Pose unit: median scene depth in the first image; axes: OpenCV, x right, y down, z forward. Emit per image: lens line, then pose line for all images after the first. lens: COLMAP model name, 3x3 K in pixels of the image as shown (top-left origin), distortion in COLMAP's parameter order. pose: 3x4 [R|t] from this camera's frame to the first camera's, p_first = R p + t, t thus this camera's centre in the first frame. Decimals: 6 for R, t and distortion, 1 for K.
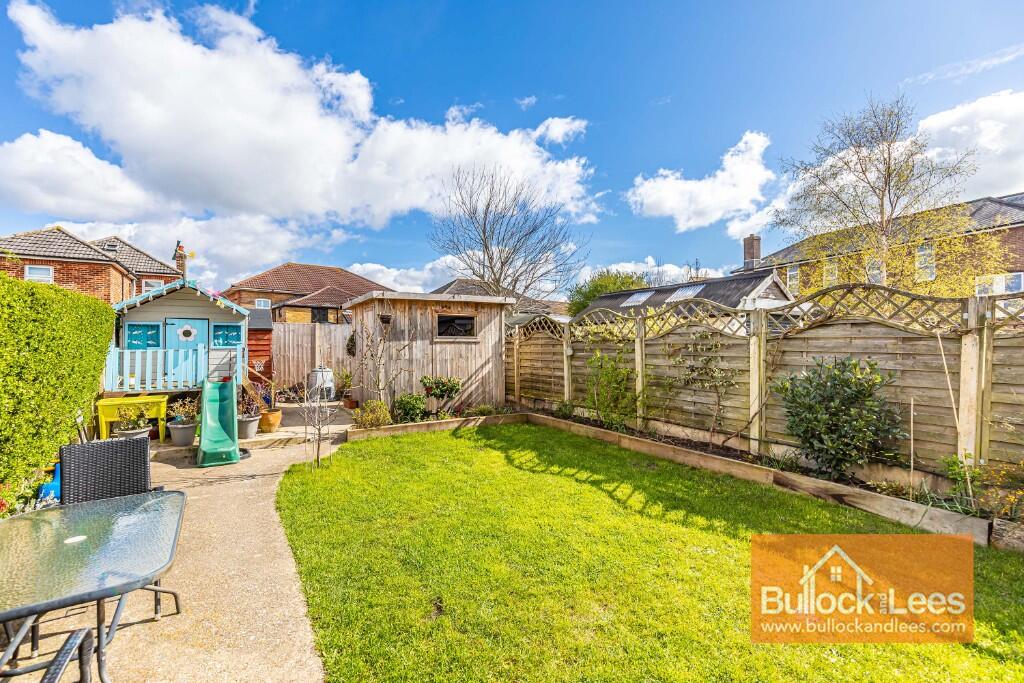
lens RADIAL K [[464.5, 0, 512.7], [0, 464.5, 360.8], [0, 0, 1]] dist [0.023013, 0.000185]
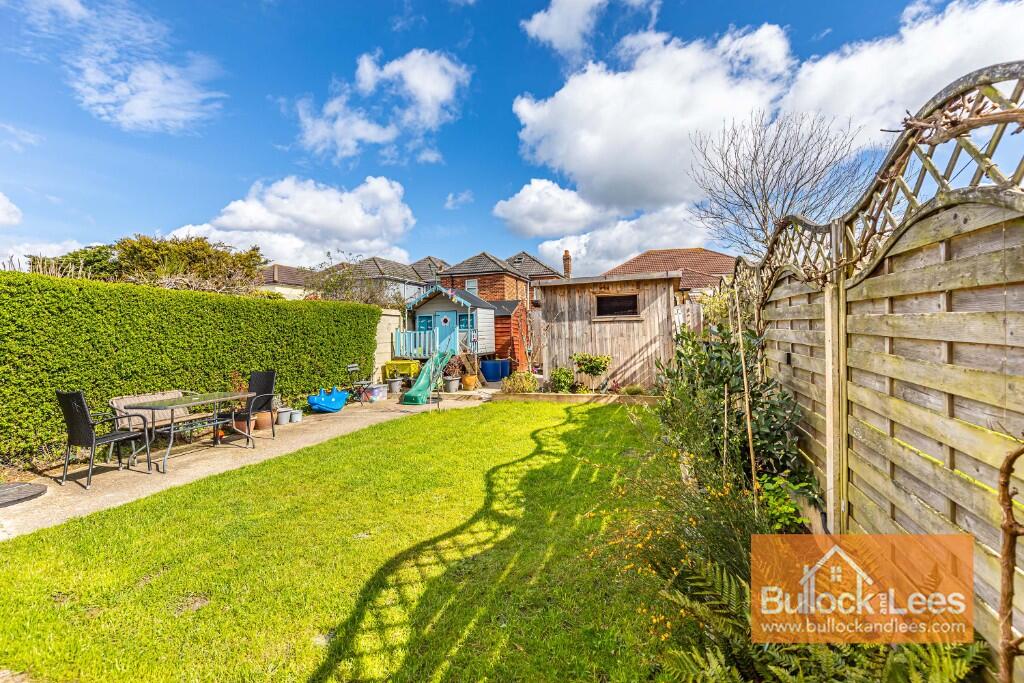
lens RADIAL K [[492.2, 0, 512.0], [0, 492.2, 341.5], [0, 0, 1]] dist [-0.000775, -0.000592]
pose [[0.635652, 0.003489, -0.771968, 0.123113], [-0.008010, 0.999966, -0.002076, 0.001817], [0.771934, 0.007503, 0.635658, 0.030216]]
